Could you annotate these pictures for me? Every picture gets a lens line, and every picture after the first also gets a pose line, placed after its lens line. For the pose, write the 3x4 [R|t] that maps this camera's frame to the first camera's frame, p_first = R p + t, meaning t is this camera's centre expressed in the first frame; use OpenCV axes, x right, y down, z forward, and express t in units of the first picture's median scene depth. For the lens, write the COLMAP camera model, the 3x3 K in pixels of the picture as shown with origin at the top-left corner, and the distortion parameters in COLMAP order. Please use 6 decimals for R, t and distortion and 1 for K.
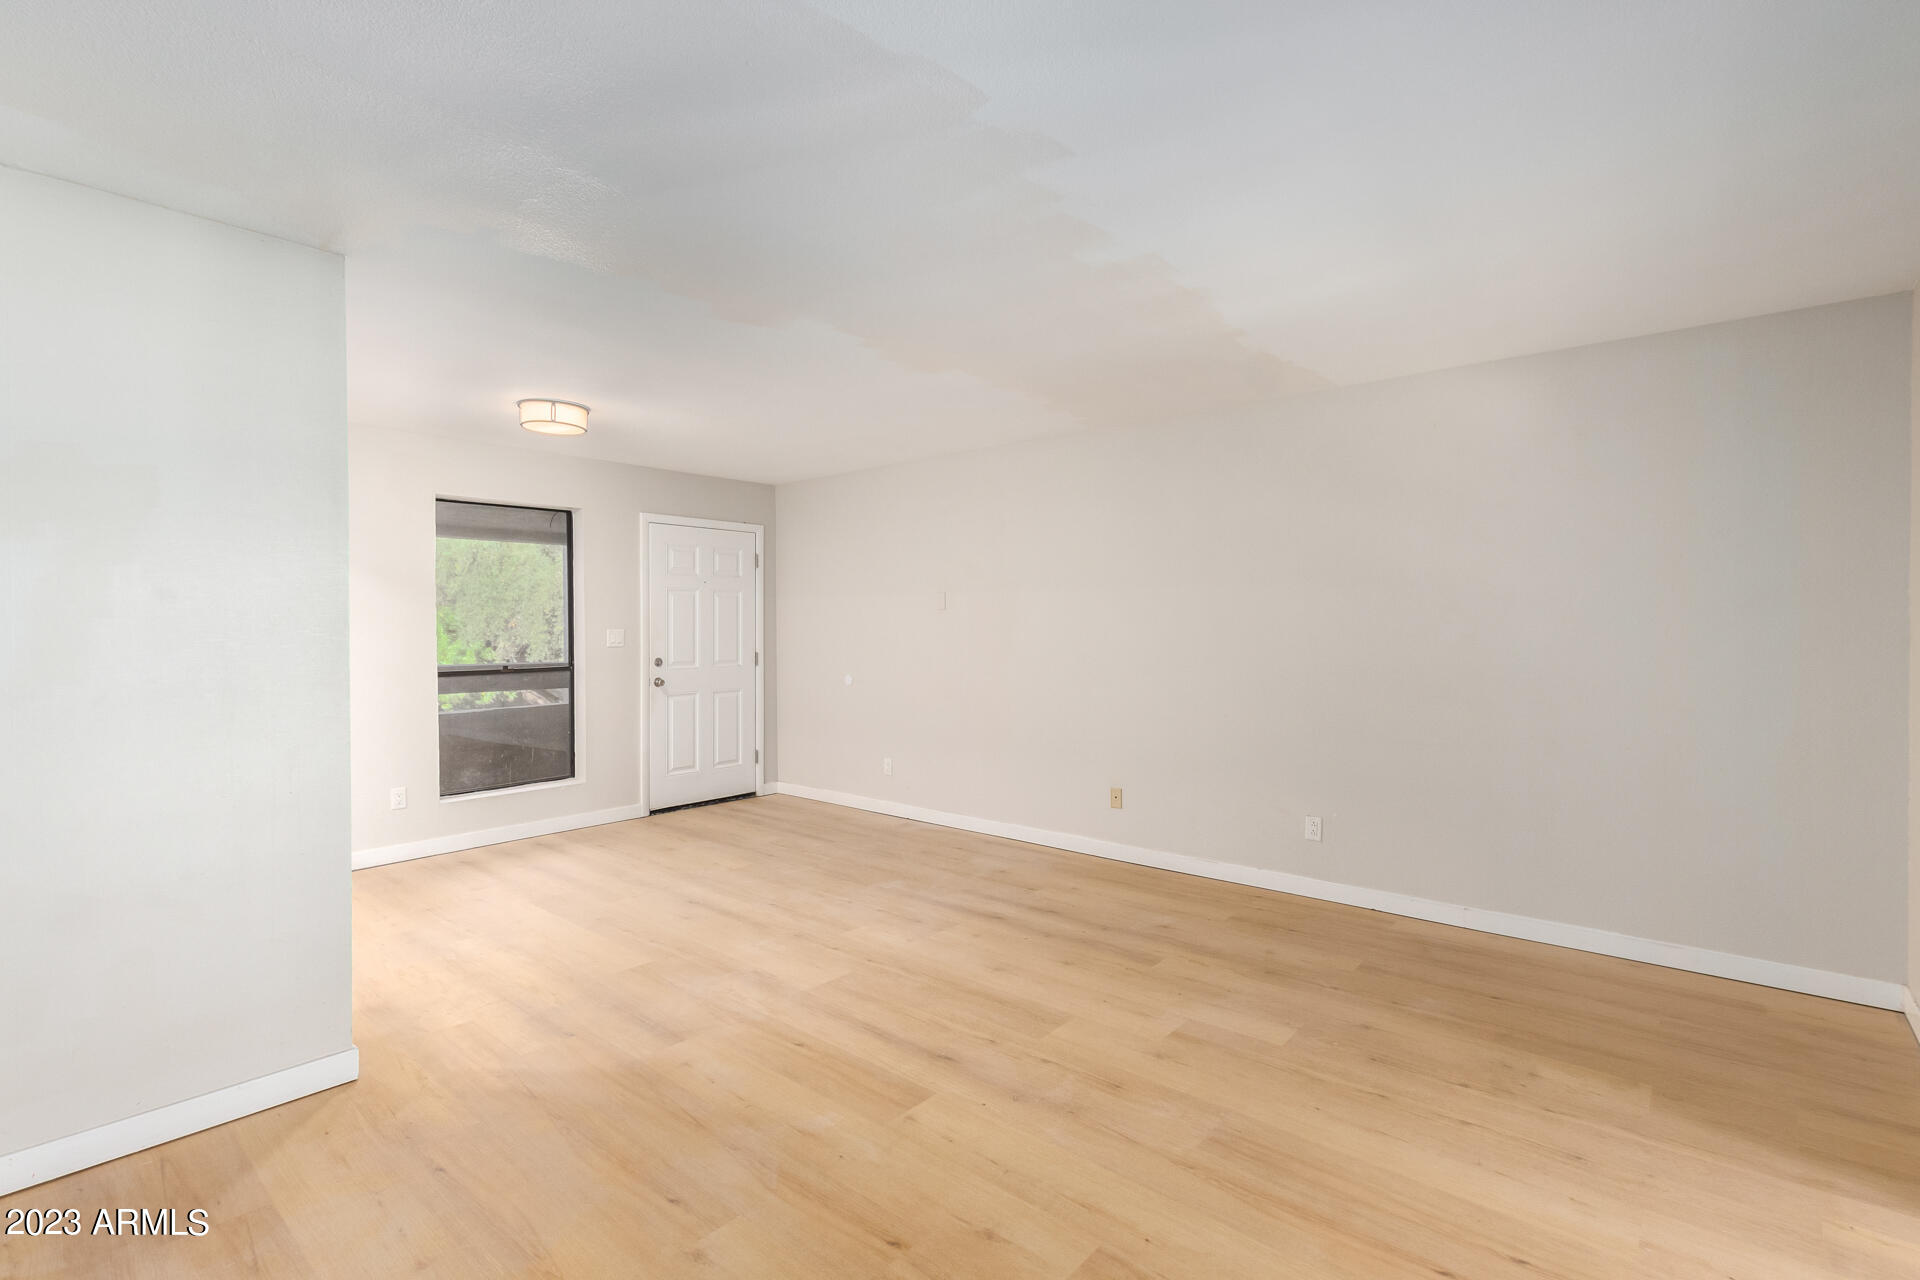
lens RADIAL K [[878.1, 0, 950.3], [0, 878.1, 638.9], [0, 0, 1]] dist [0.009977, -0.004997]
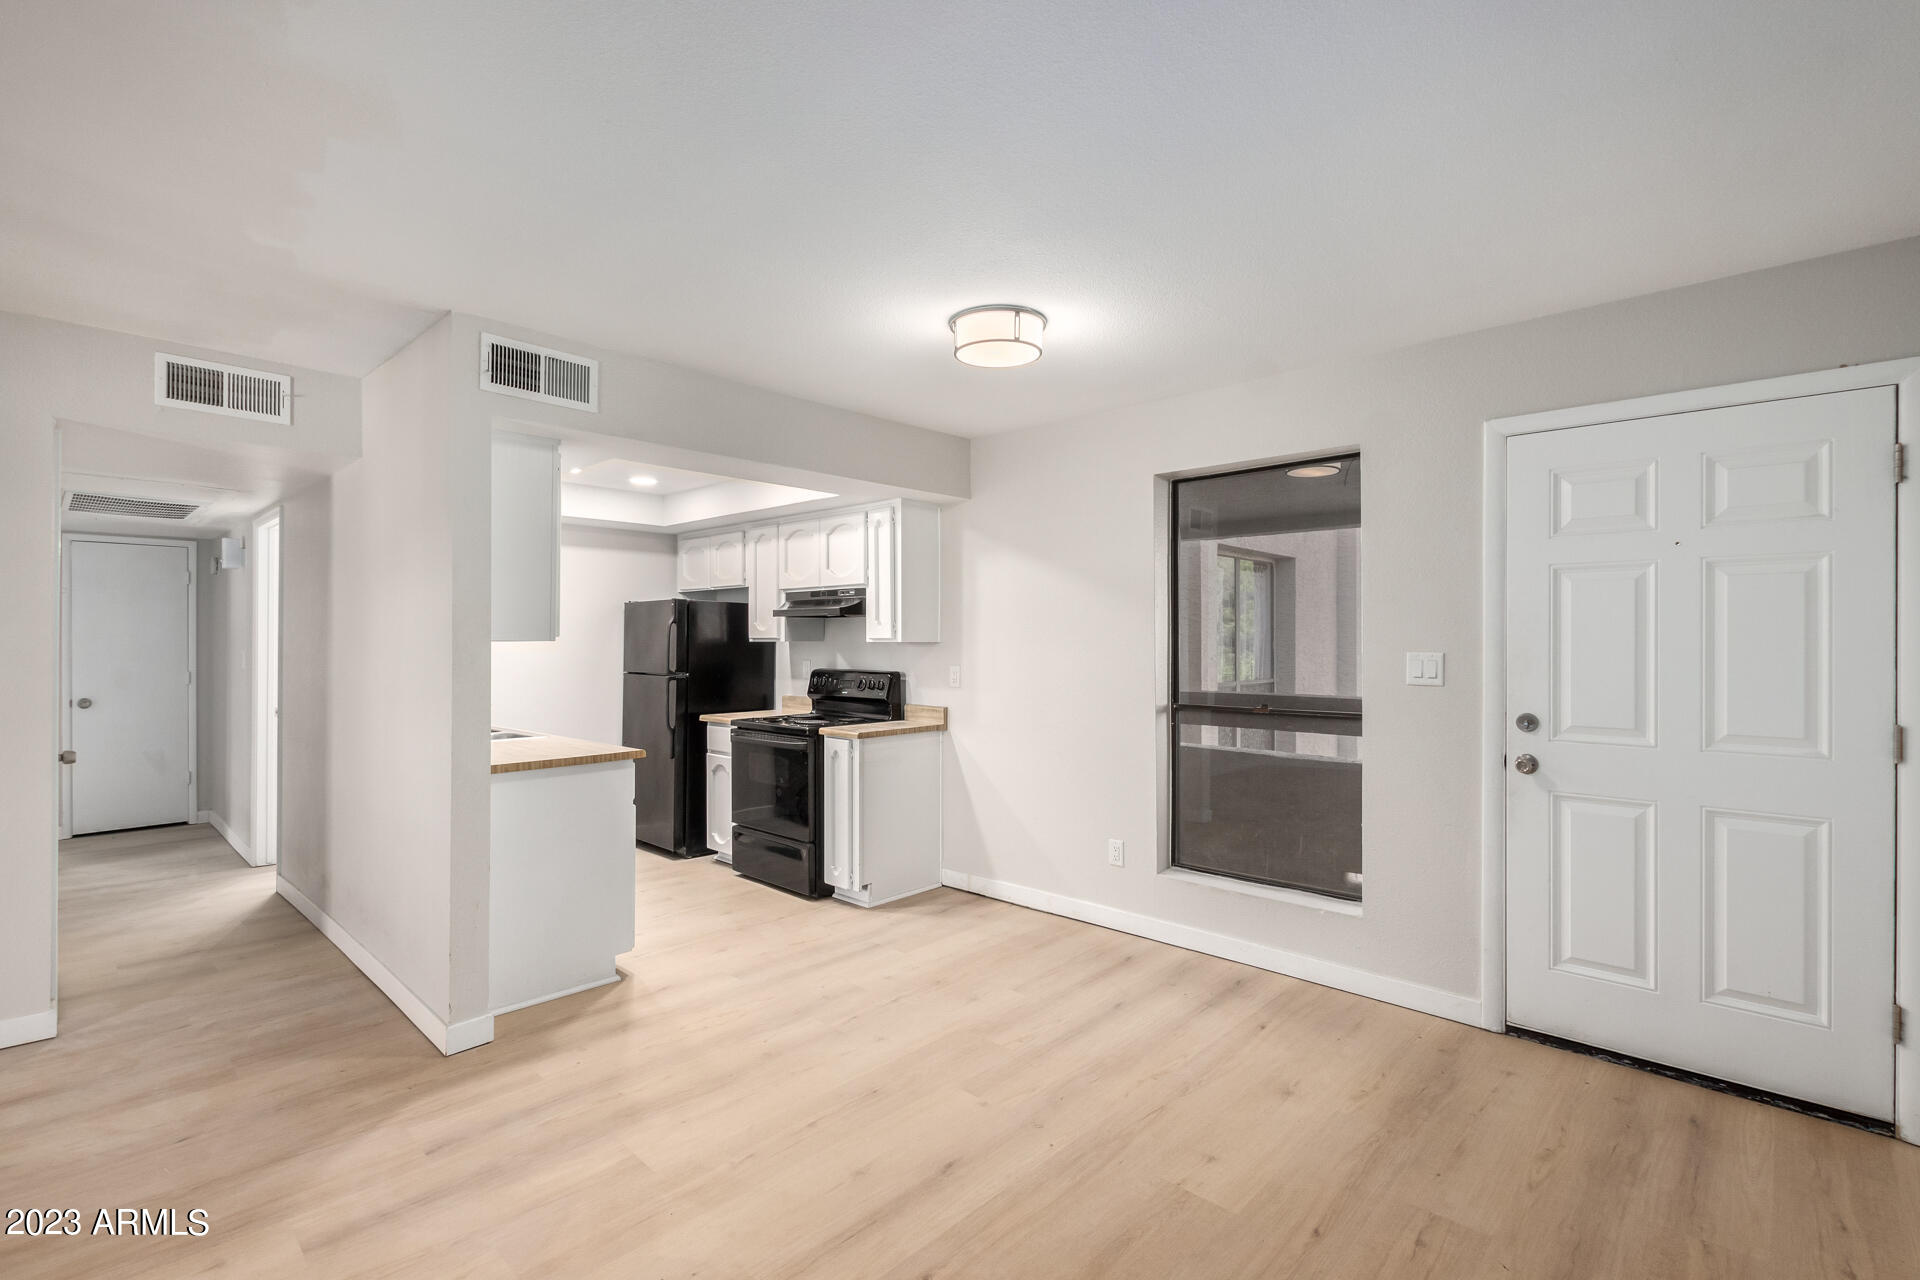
lens RADIAL K [[878.1, 0, 942.7], [0, 878.1, 637.1], [0, 0, 1]] dist [0.009977, -0.004997]
pose [[-0.057960, -0.005654, -0.998303, 0.211704], [-0.018366, 0.999821, -0.004596, -0.015184], [0.998150, 0.018068, -0.058054, 0.901732]]
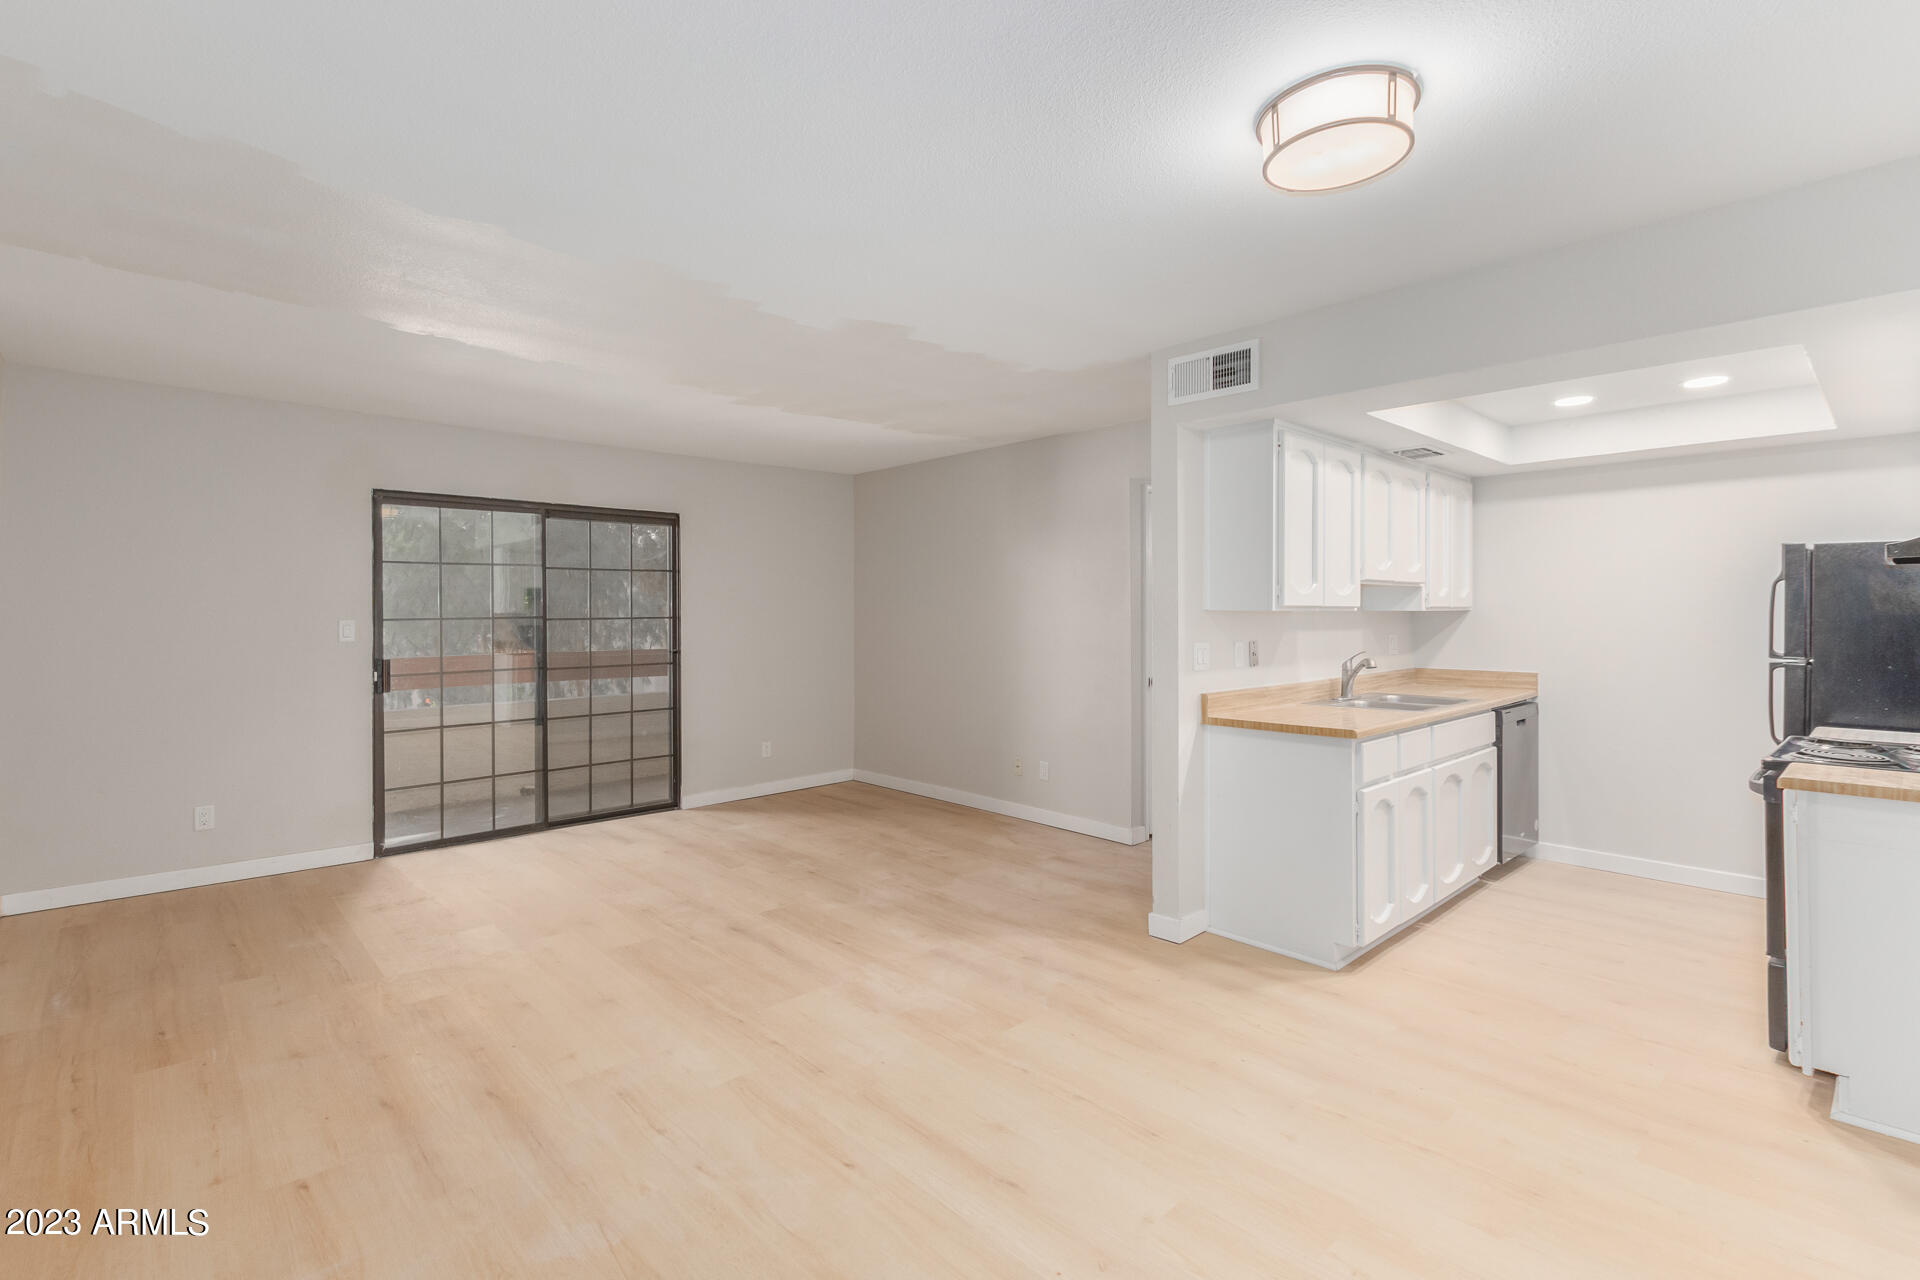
lens RADIAL K [[878.1, 0, 945.5], [0, 878.1, 606.6], [0, 0, 1]] dist [0.009977, -0.004997]
pose [[-0.993004, 0.004401, 0.118000, -0.279769], [0.006100, 0.999883, 0.014037, -0.025383], [-0.117925, 0.014658, -0.992914, 1.312204]]
